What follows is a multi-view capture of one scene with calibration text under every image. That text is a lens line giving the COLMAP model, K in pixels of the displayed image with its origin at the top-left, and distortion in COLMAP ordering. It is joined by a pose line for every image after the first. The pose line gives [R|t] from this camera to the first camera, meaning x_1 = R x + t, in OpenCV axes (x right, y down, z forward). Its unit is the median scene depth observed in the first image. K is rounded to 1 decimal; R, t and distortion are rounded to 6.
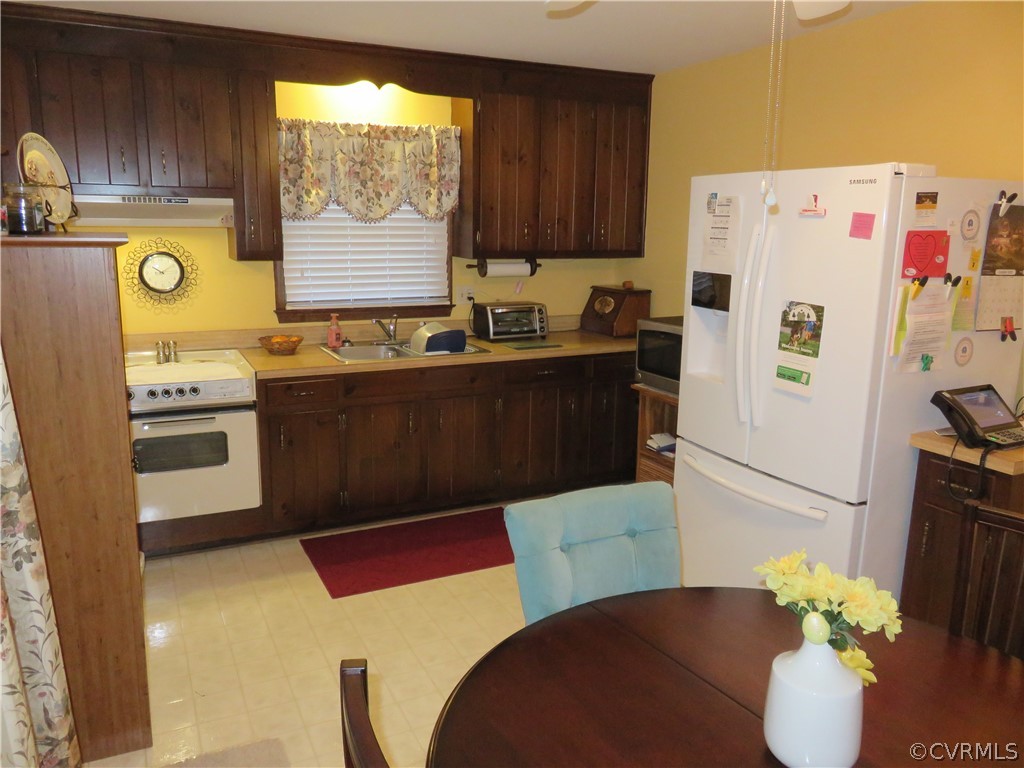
lens RADIAL K [[765.8, 0, 516.7], [0, 765.8, 382.6], [0, 0, 1]] dist [-0.005814, -0.002871]
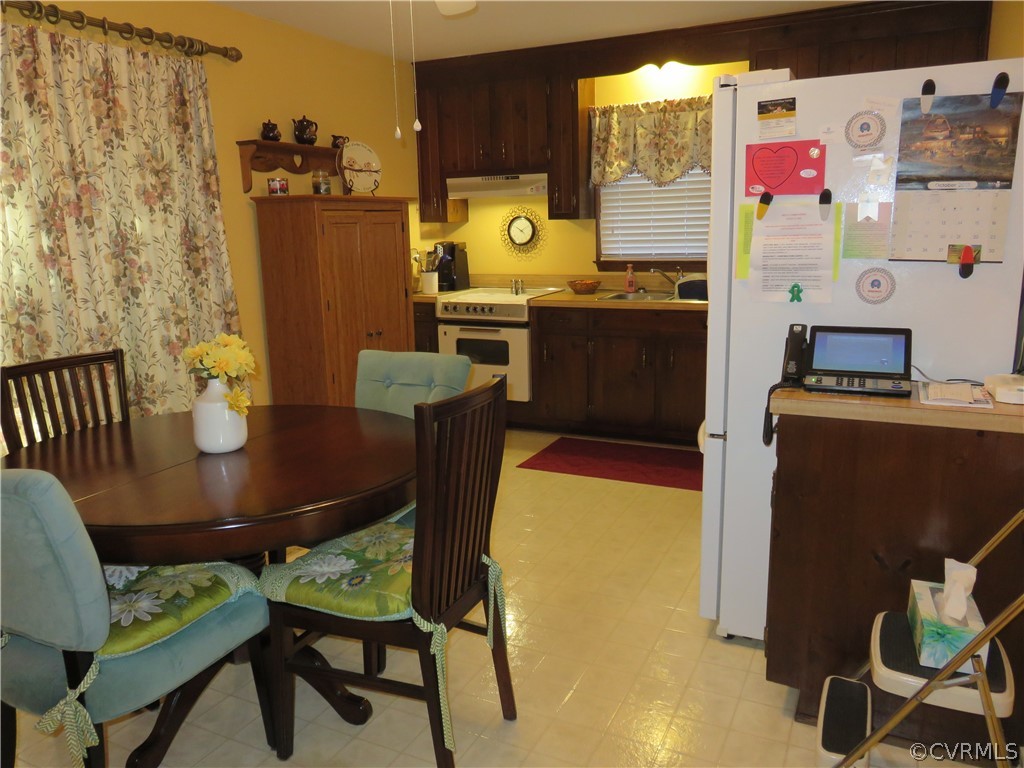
lens RADIAL K [[765.8, 0, 516.7], [0, 765.8, 382.6], [0, 0, 1]] dist [-0.005814, -0.002871]
pose [[0.620995, 0.132462, -0.772541, 0.655732], [-0.125269, 0.989720, 0.069005, 0.036074], [0.773740, 0.053924, 0.631204, 0.122777]]
